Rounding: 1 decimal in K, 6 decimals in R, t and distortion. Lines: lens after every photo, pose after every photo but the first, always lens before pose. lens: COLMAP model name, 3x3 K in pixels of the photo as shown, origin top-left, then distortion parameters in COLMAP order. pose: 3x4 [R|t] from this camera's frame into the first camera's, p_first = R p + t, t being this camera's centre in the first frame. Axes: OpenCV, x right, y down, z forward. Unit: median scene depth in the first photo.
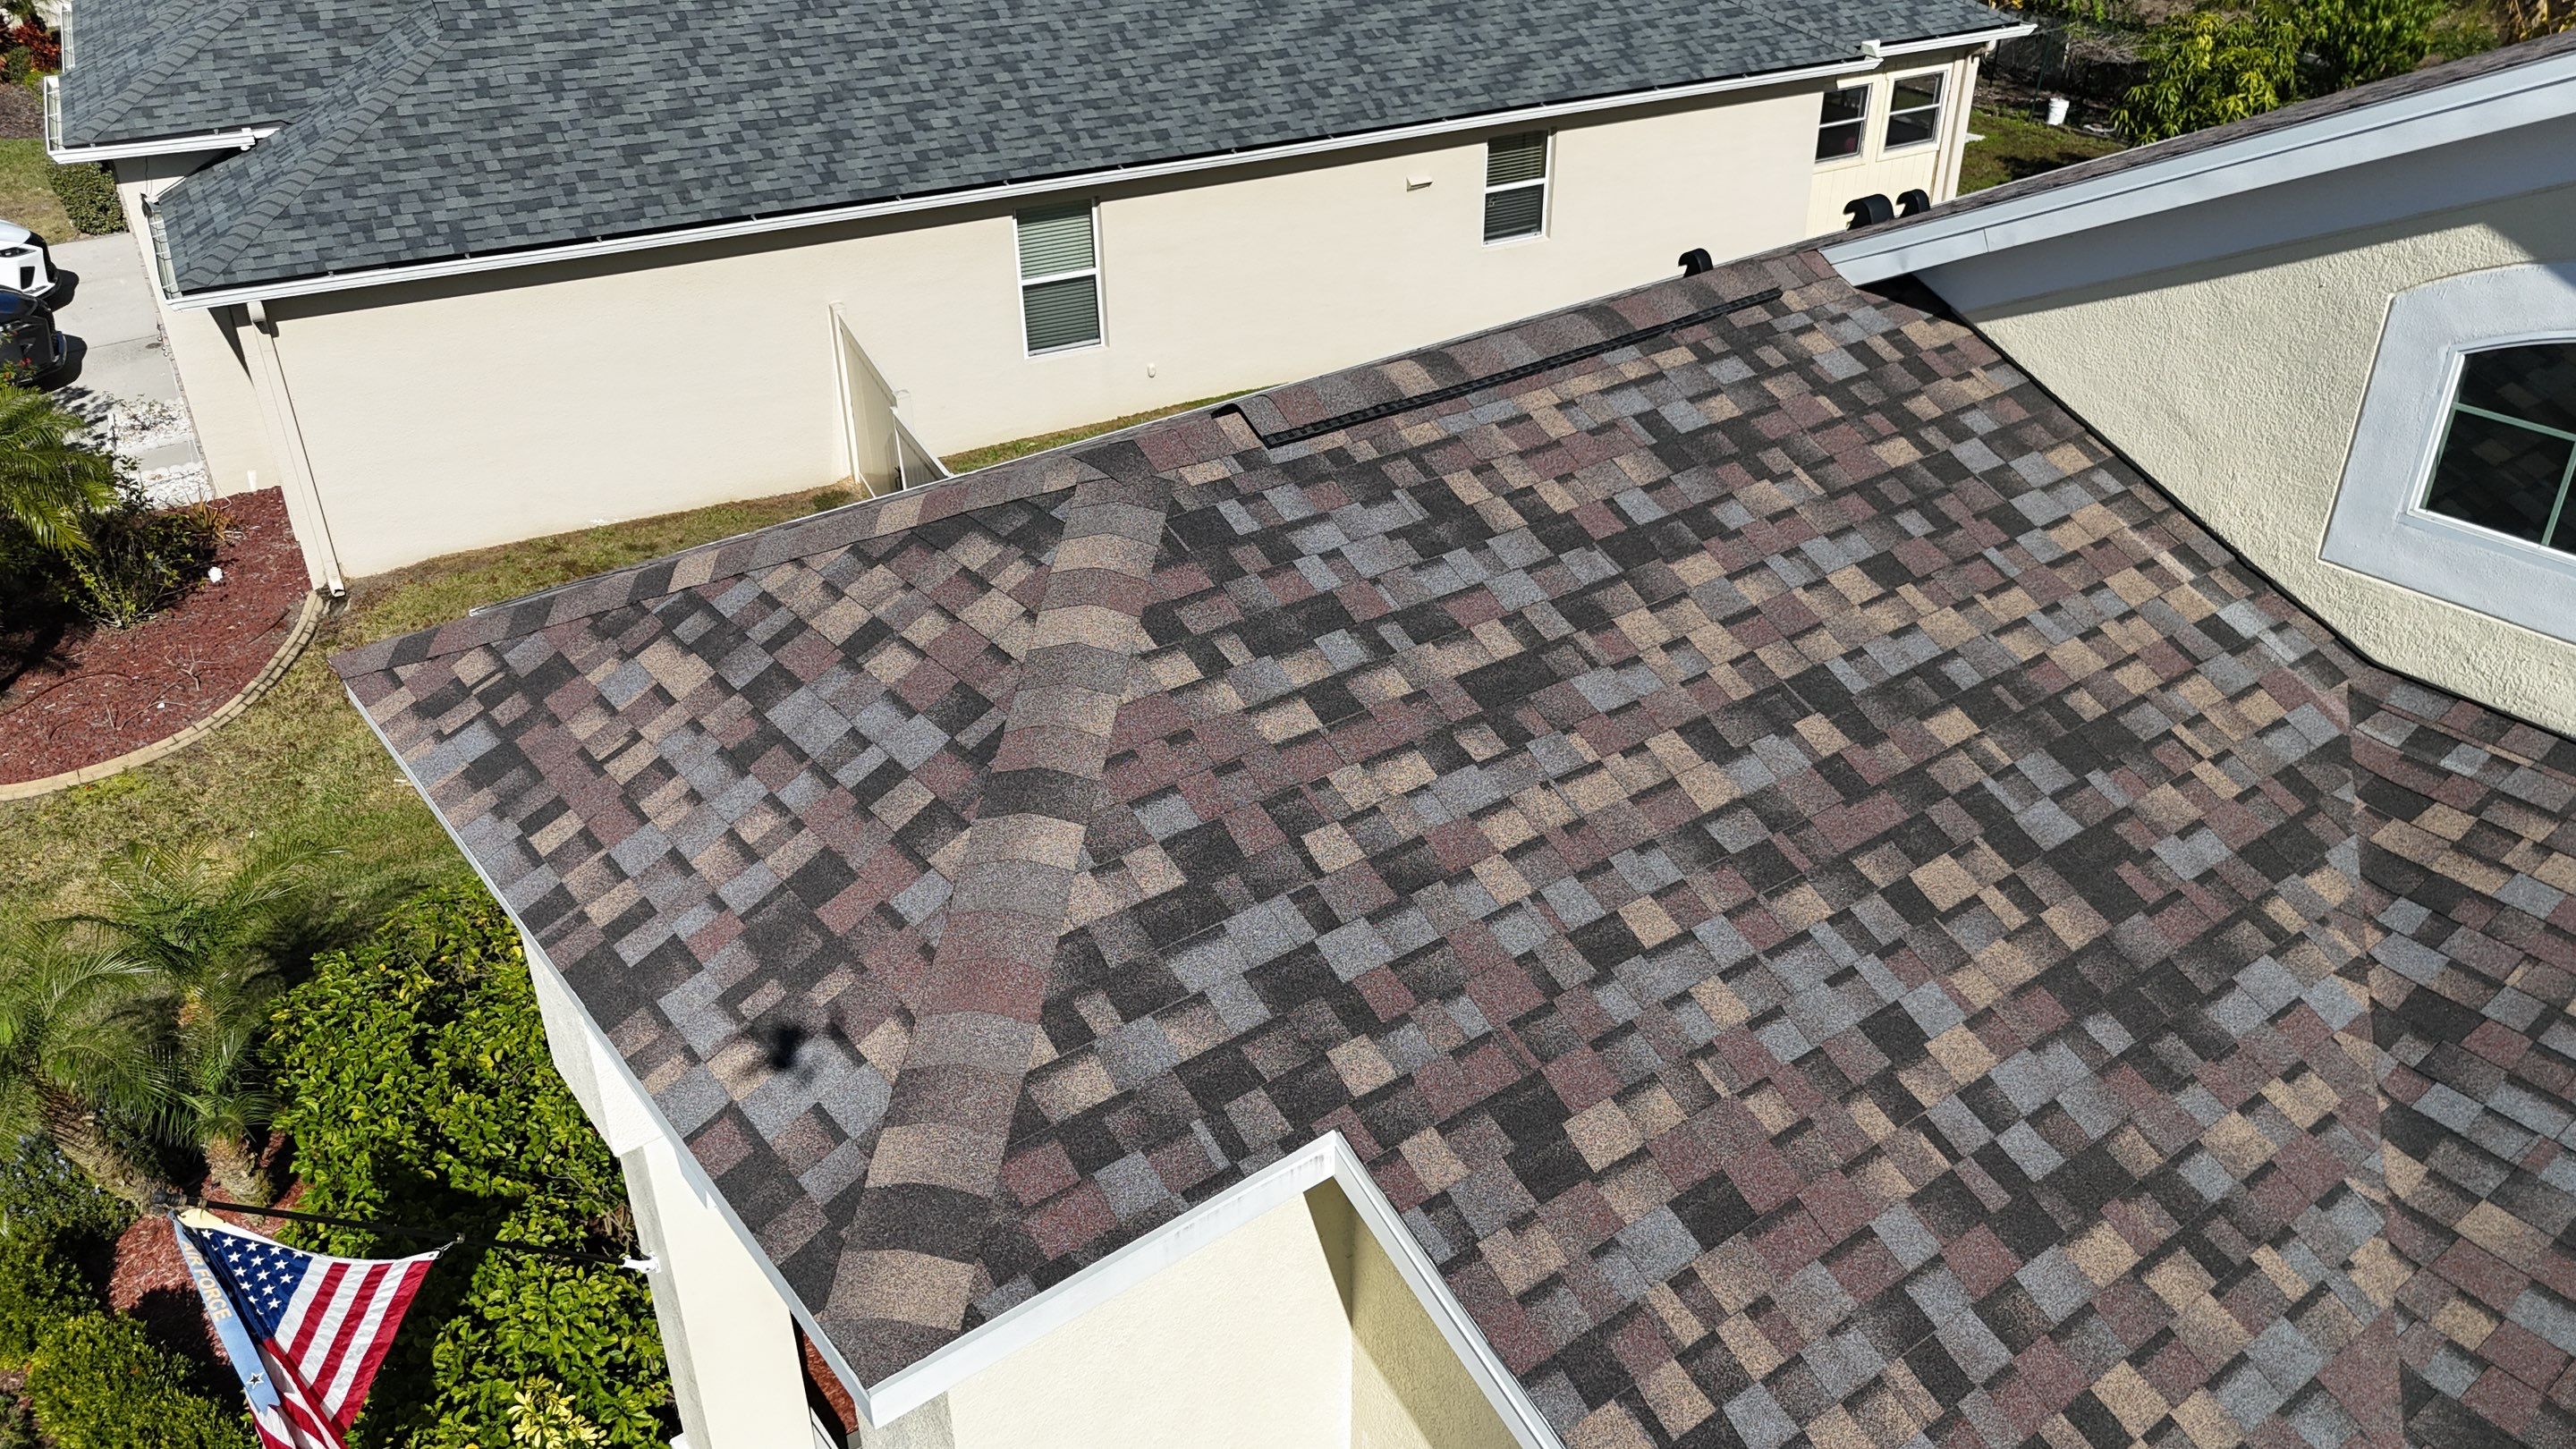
lens RADIAL K [[1881.7, 0, 1293.7], [0, 1881.7, 739.2], [0, 0, 1]] dist [0.105417, -0.153861]
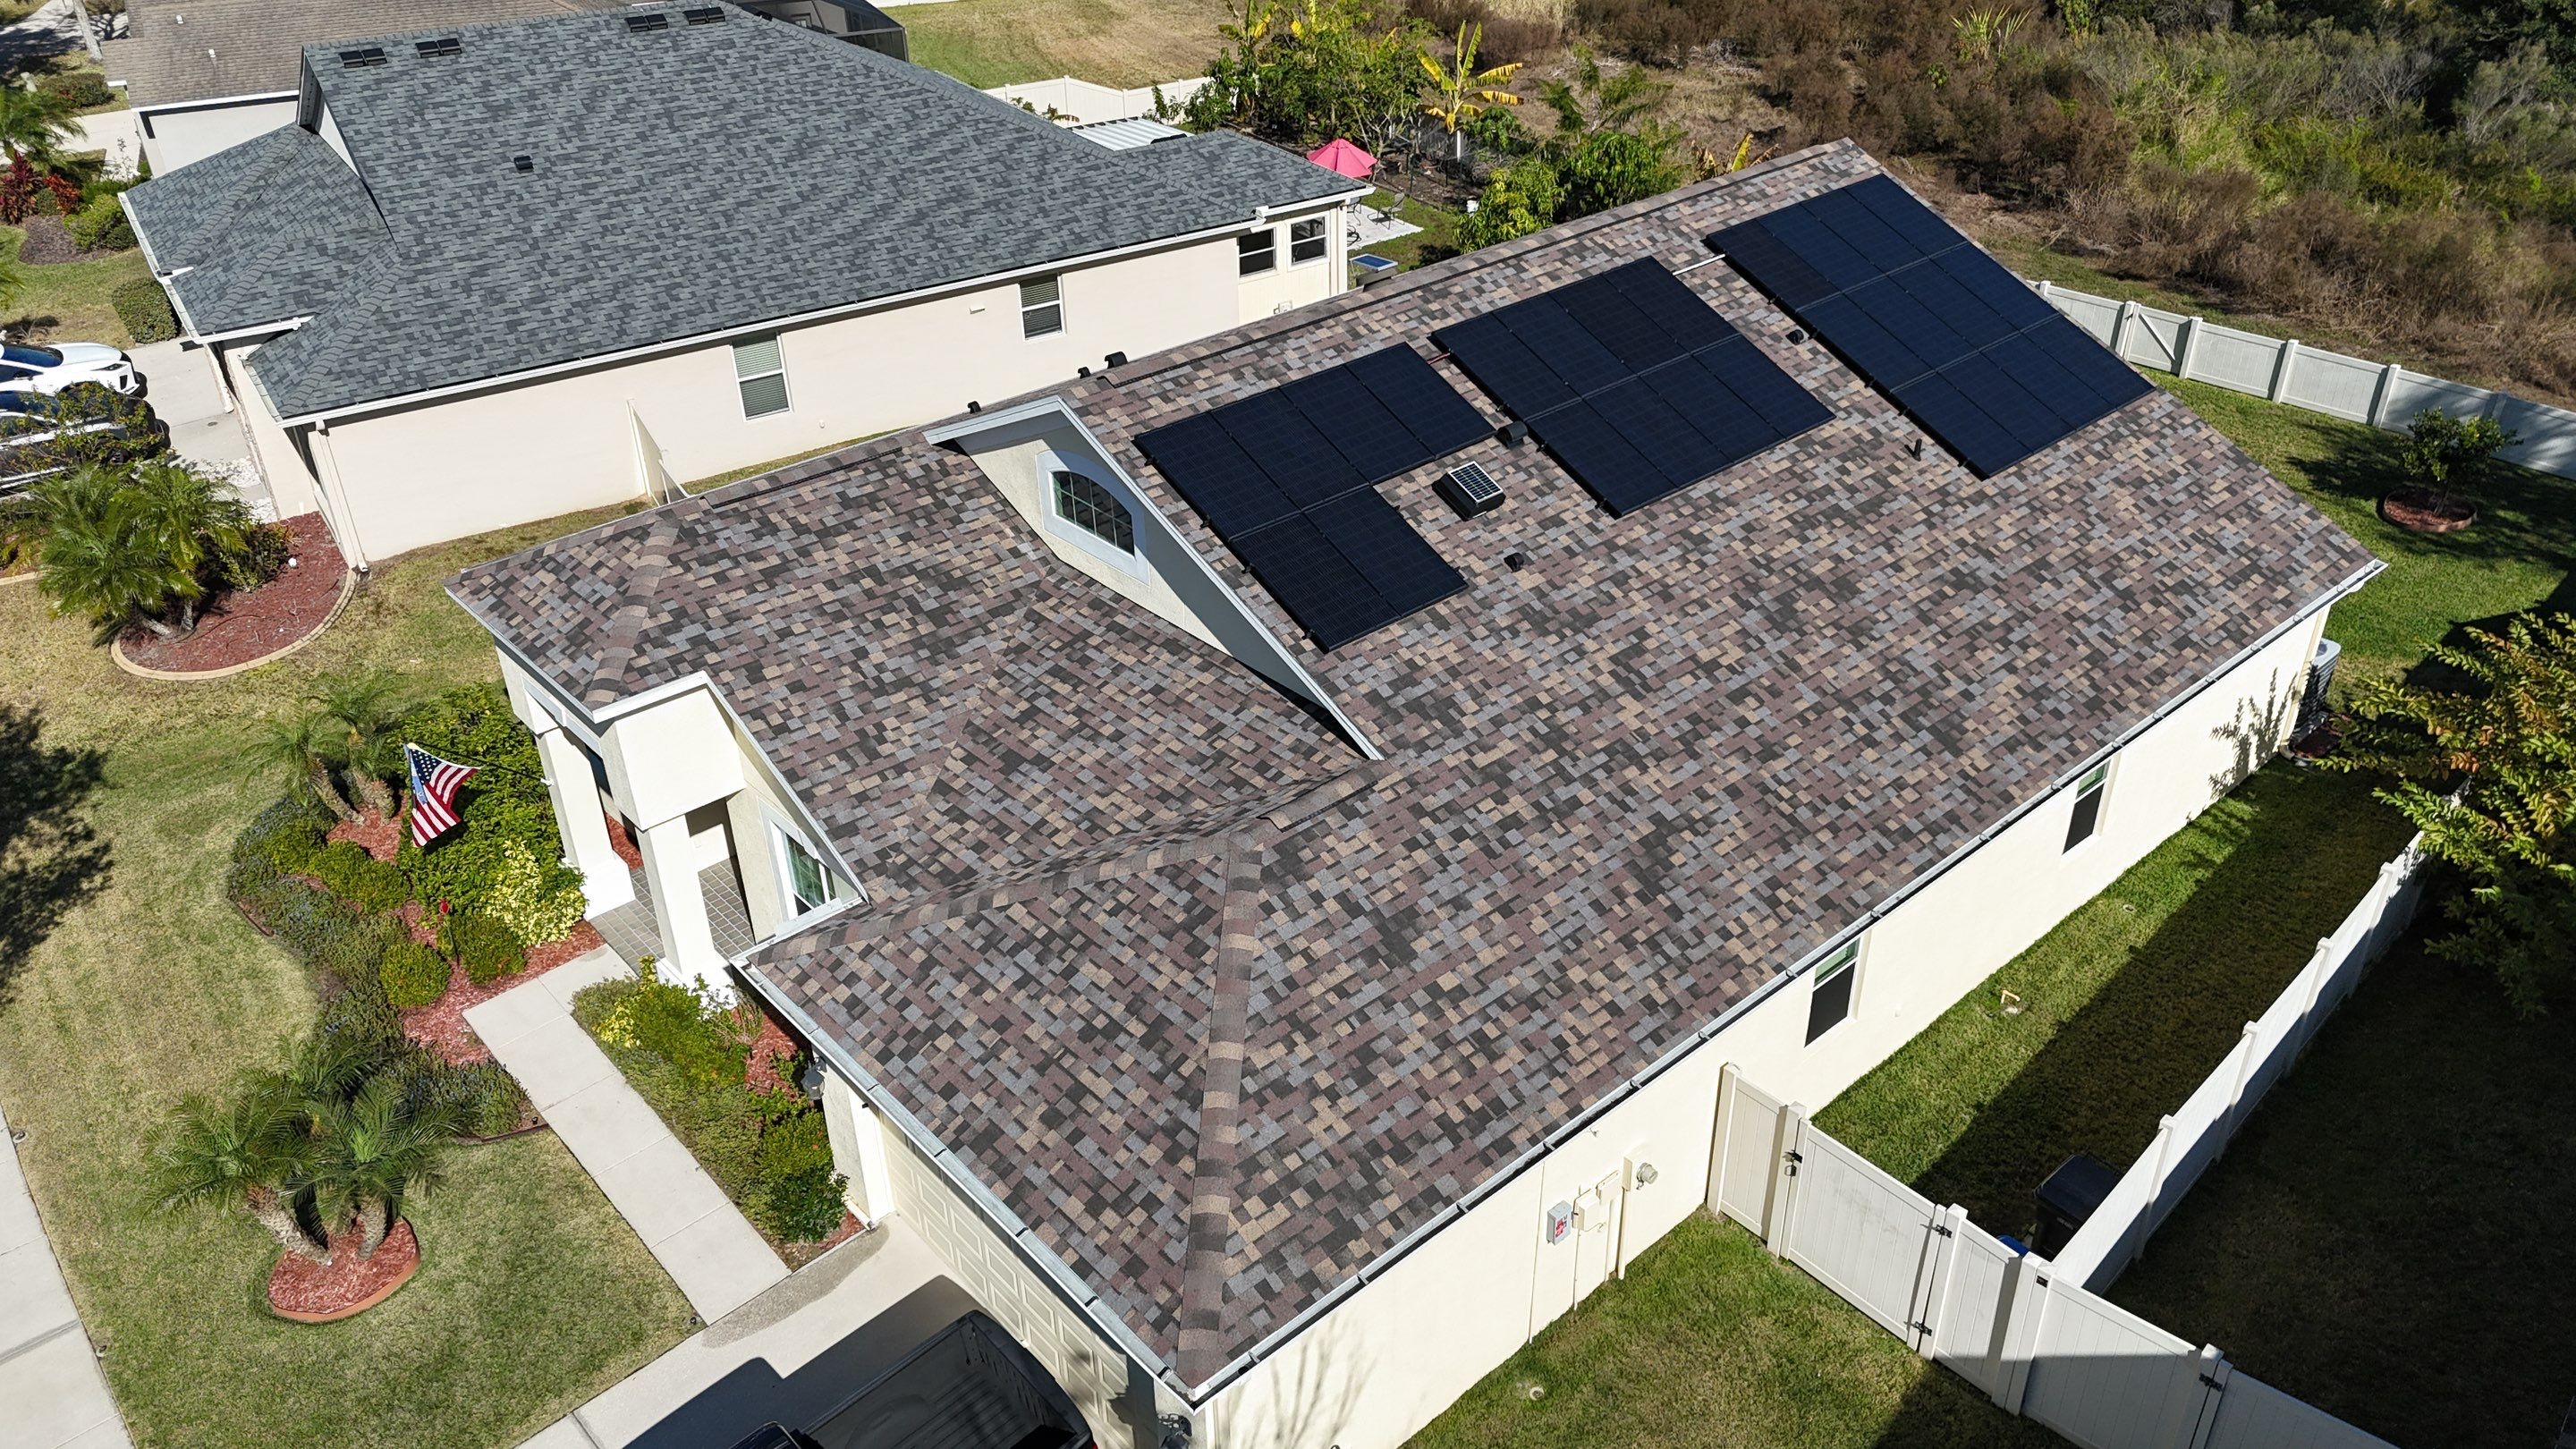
lens RADIAL K [[1881.7, 0, 1293.7], [0, 1881.7, 739.2], [0, 0, 1]] dist [0.105417, -0.153861]
pose [[0.997686, -0.046027, 0.050038, 0.795028], [0.044779, 0.998664, 0.025775, 0.213241], [-0.051158, -0.023475, 0.998415, -2.390013]]
